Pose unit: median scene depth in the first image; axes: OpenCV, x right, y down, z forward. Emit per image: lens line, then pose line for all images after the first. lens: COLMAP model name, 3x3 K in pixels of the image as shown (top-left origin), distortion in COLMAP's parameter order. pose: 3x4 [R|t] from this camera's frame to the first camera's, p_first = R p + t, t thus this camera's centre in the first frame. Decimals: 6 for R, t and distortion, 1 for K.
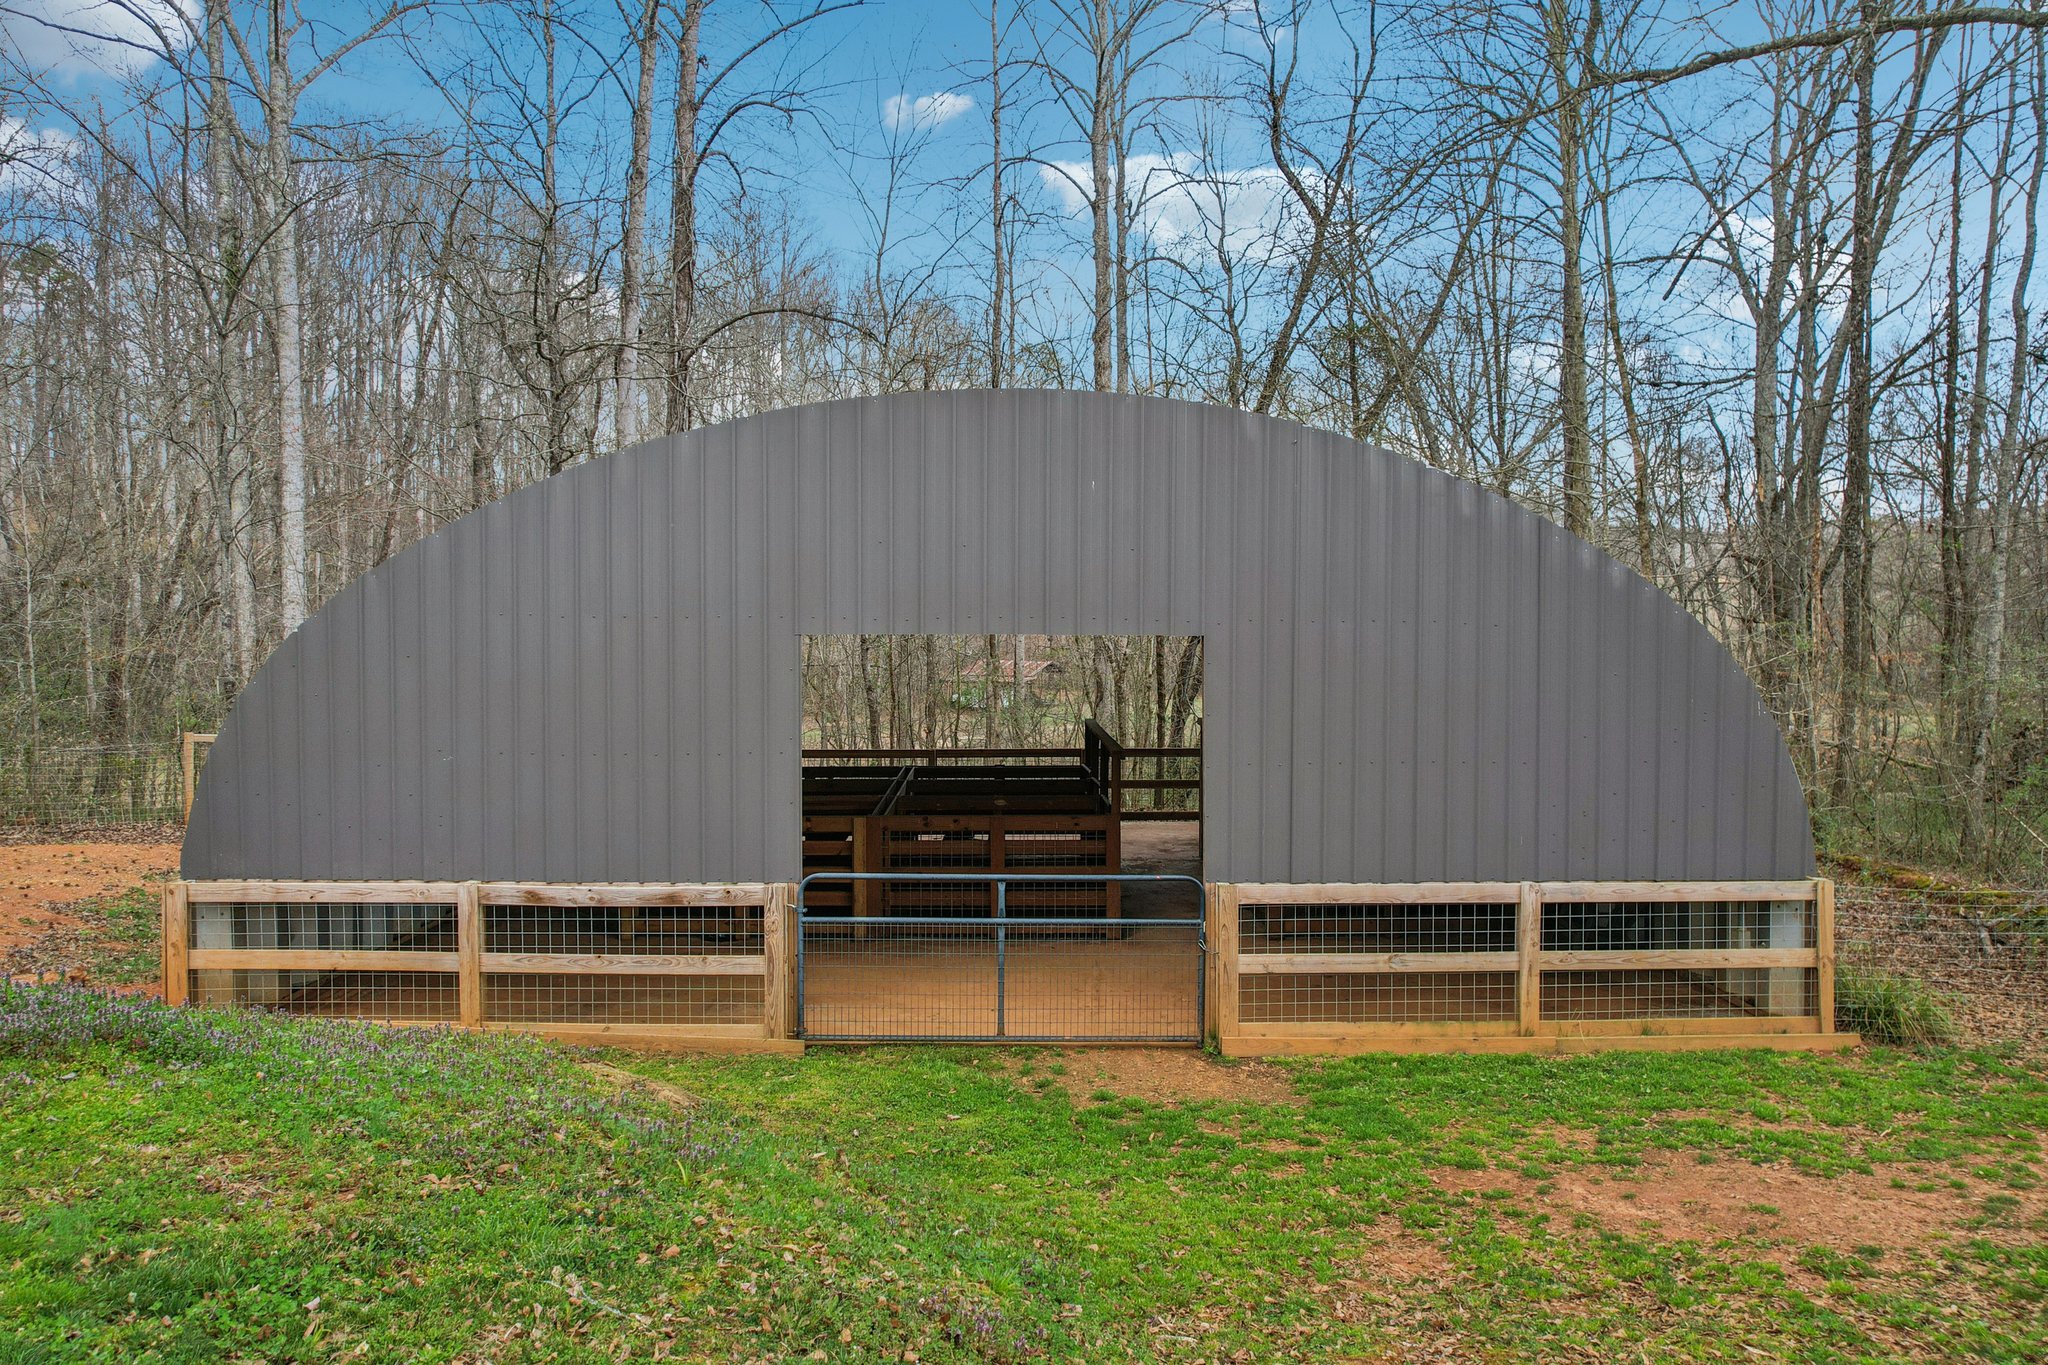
lens RADIAL K [[1322.9, 0, 1021.0], [0, 1322.9, 679.5], [0, 0, 1]] dist [-0.050339, 0.021293]
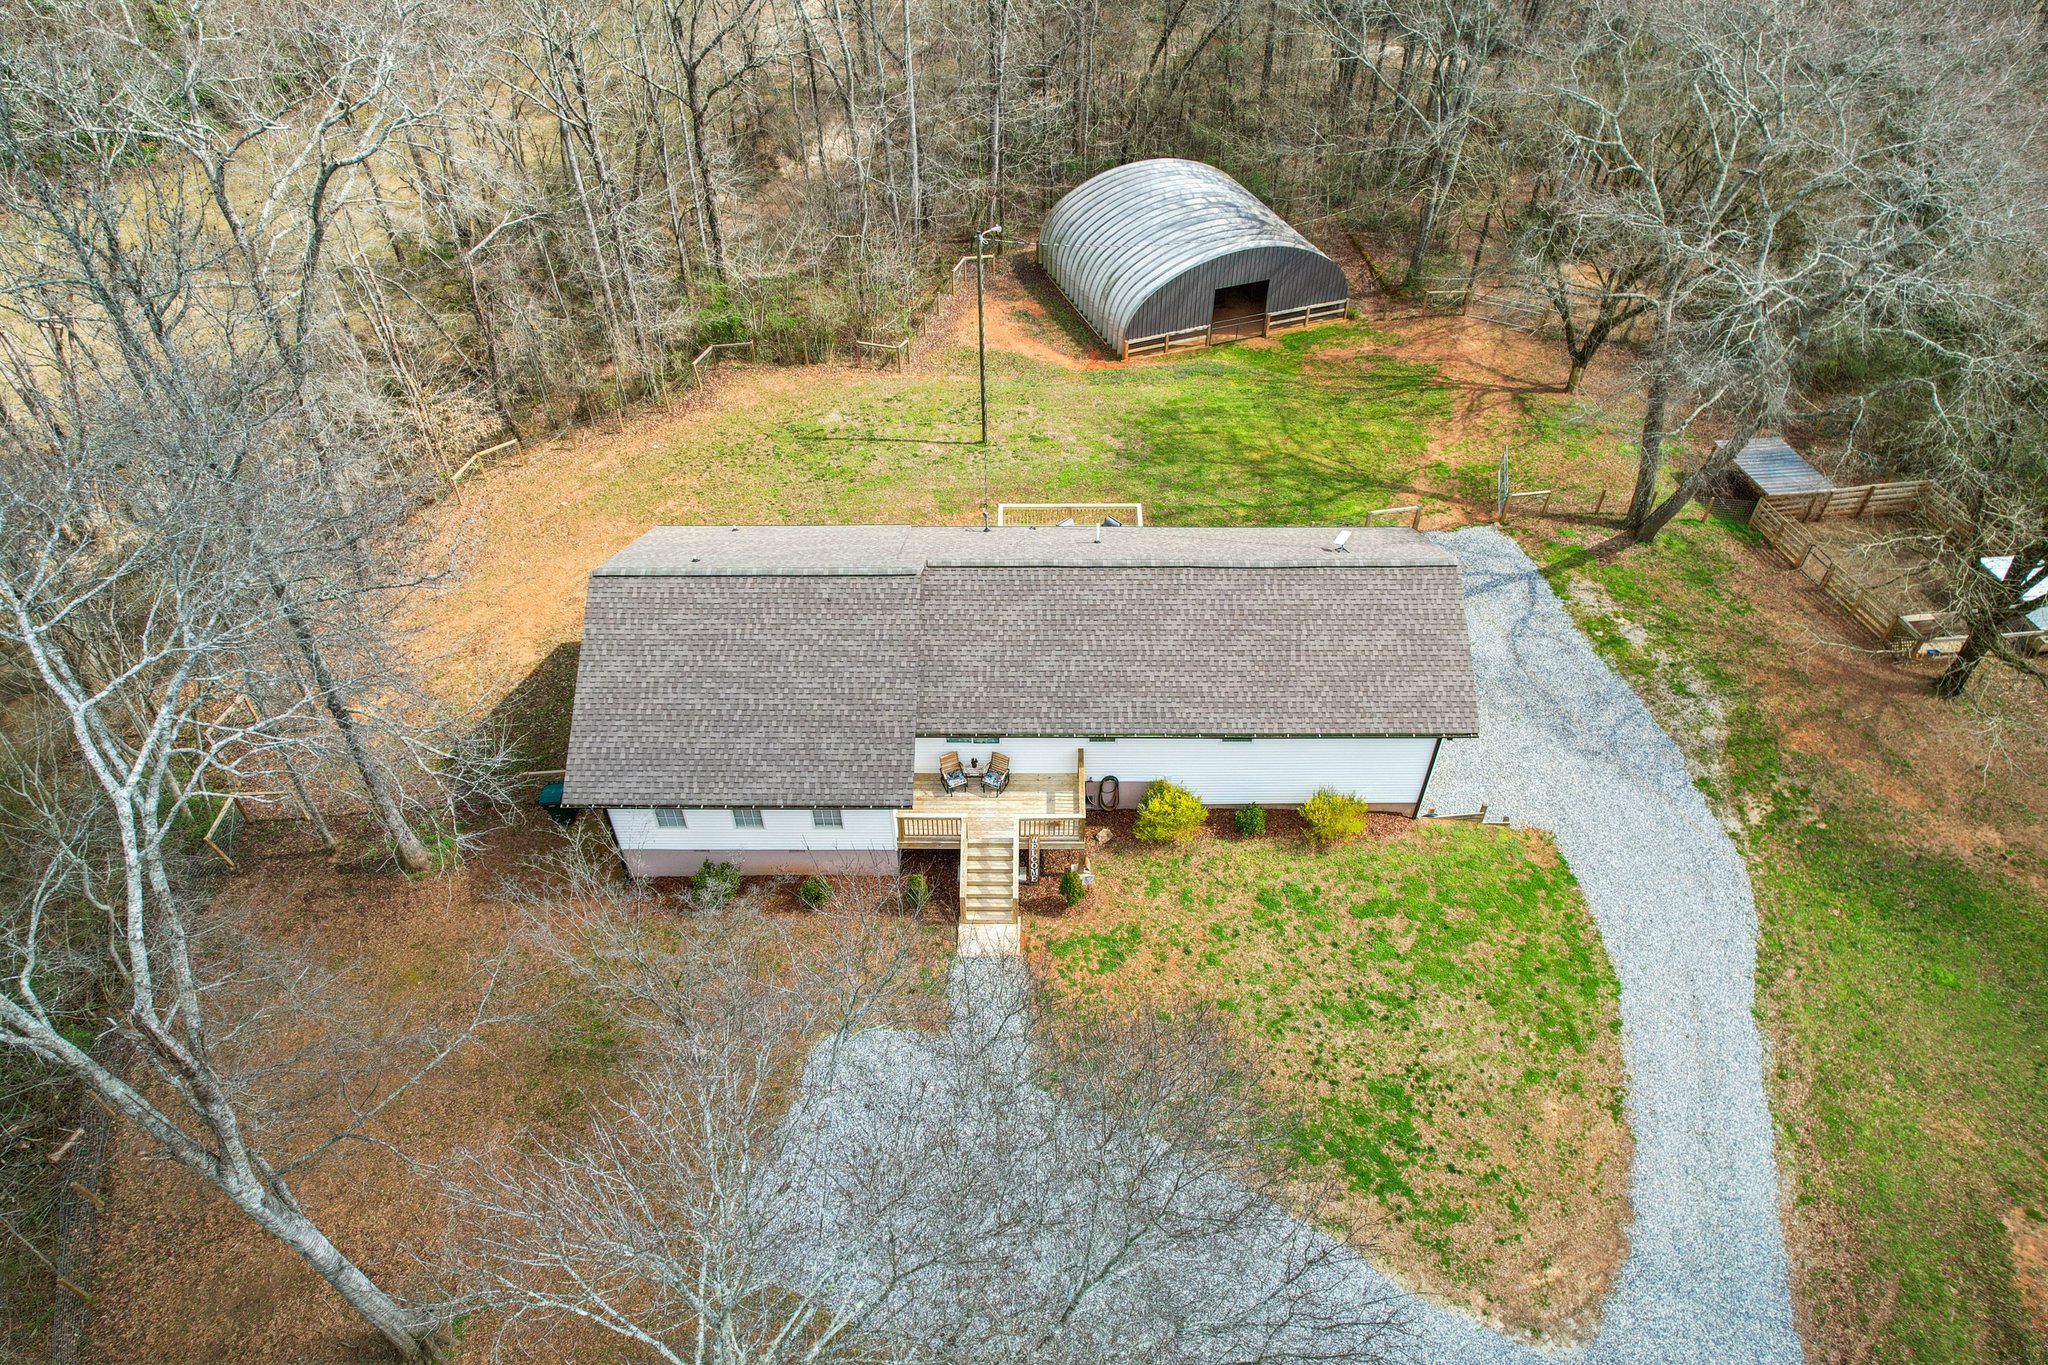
lens RADIAL K [[1307.0, 0, 1023.2], [0, 1307.0, 691.6], [0, 0, 1]] dist [-0.047093, 0.004580]
pose [[0.939681, -0.240727, 0.243003, -3.183486], [0.010133, 0.729706, 0.683686, -3.059124], [-0.341902, -0.639985, 0.688130, -4.493957]]
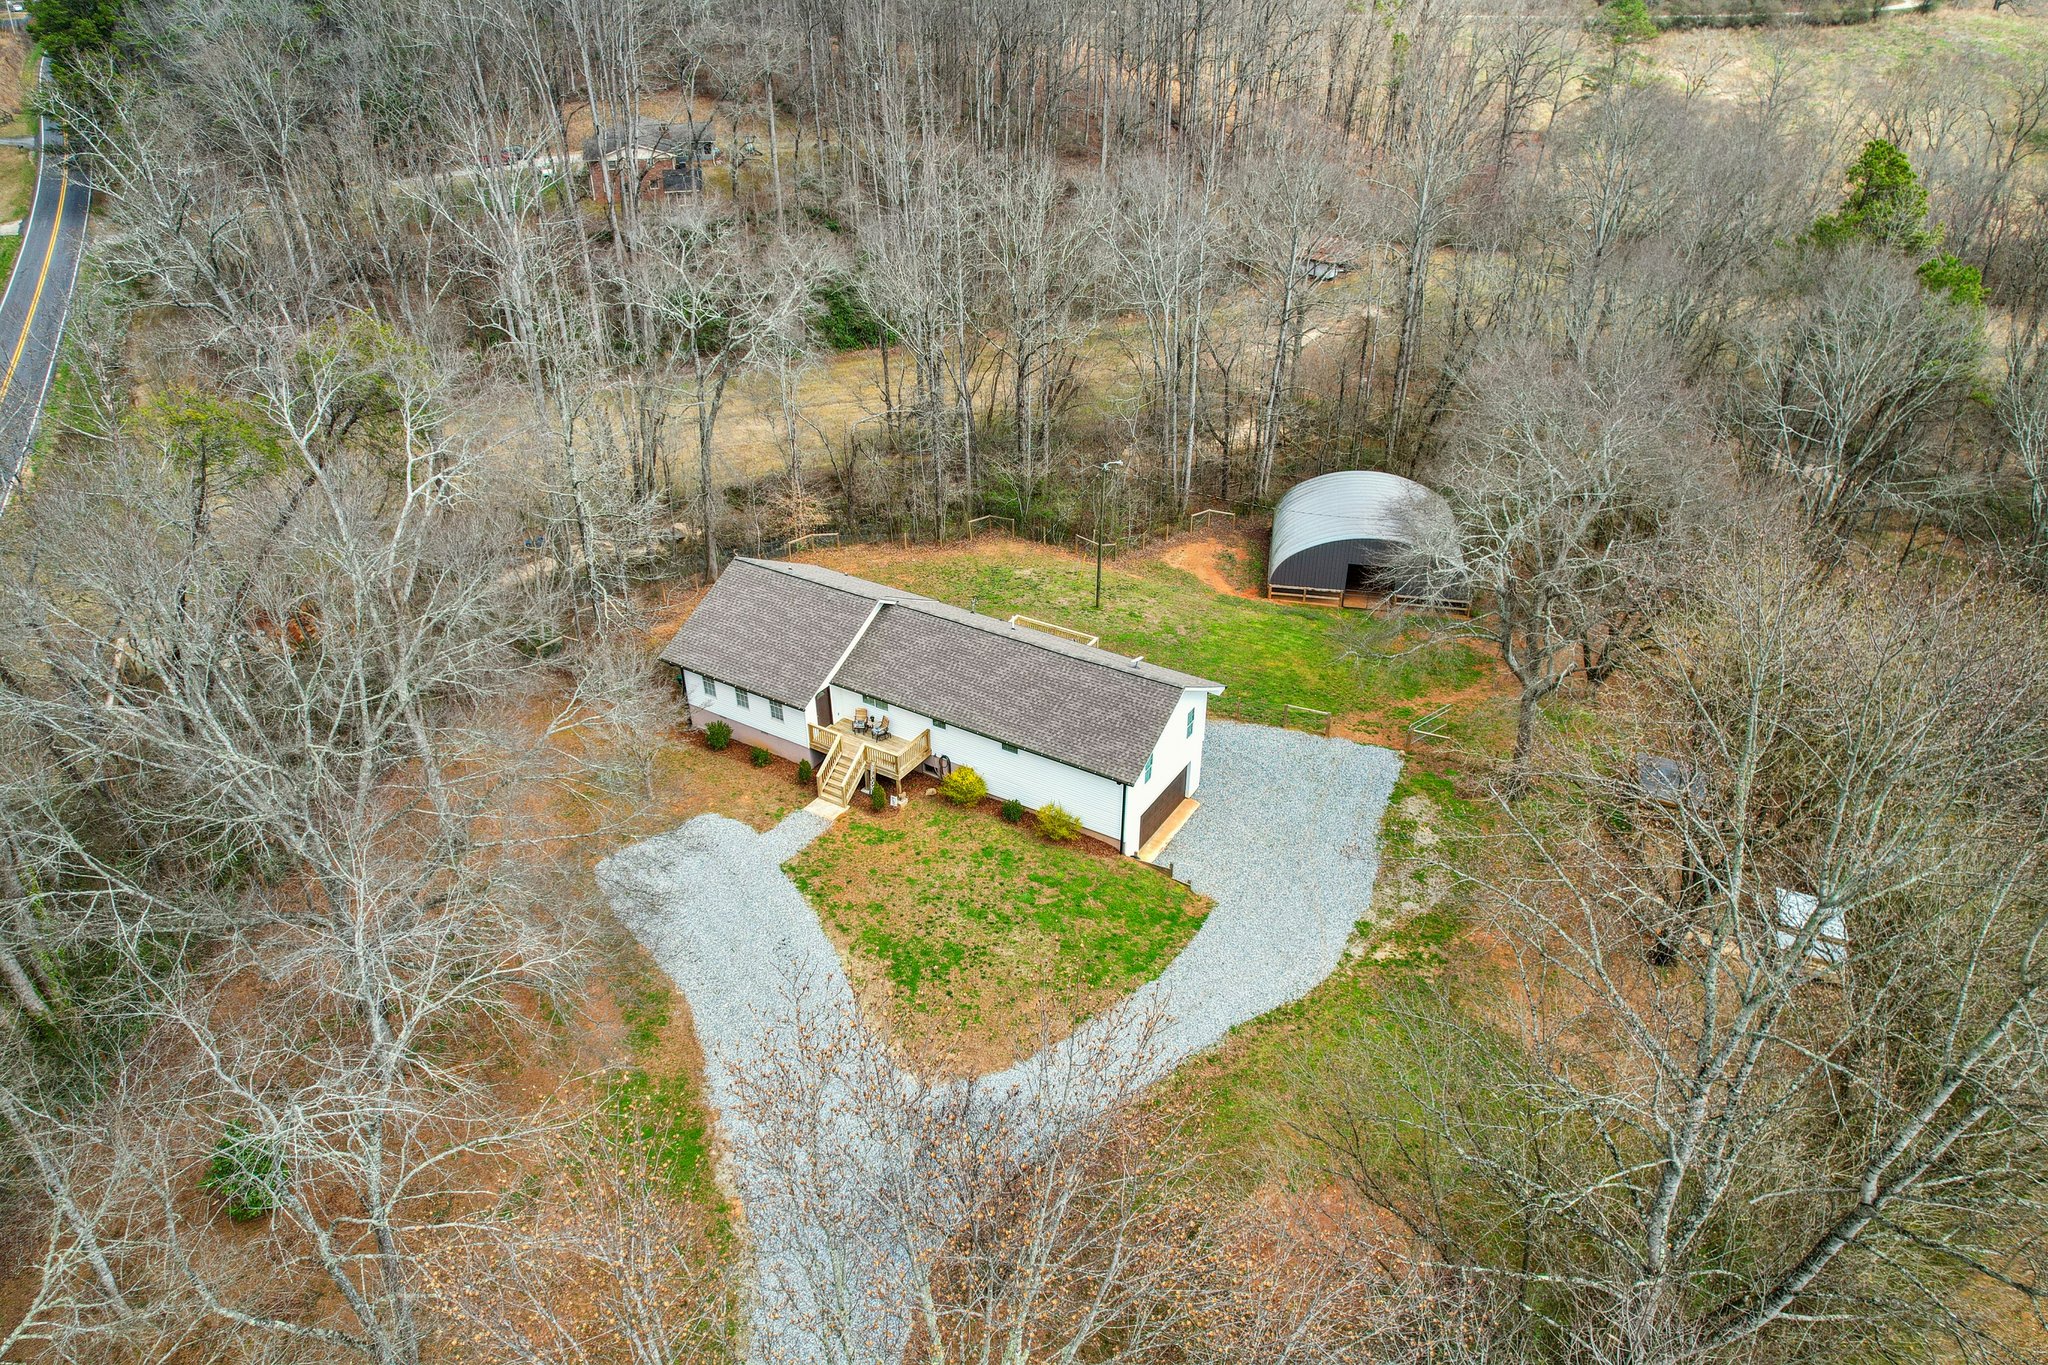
lens RADIAL K [[1307.0, 0, 1023.2], [0, 1307.0, 691.6], [0, 0, 1]] dist [-0.047093, 0.004580]
pose [[0.979820, 0.101054, -0.172457, -0.702723], [-0.001552, 0.866609, 0.498985, -3.552701], [0.199877, -0.488648, 0.849278, -7.050409]]
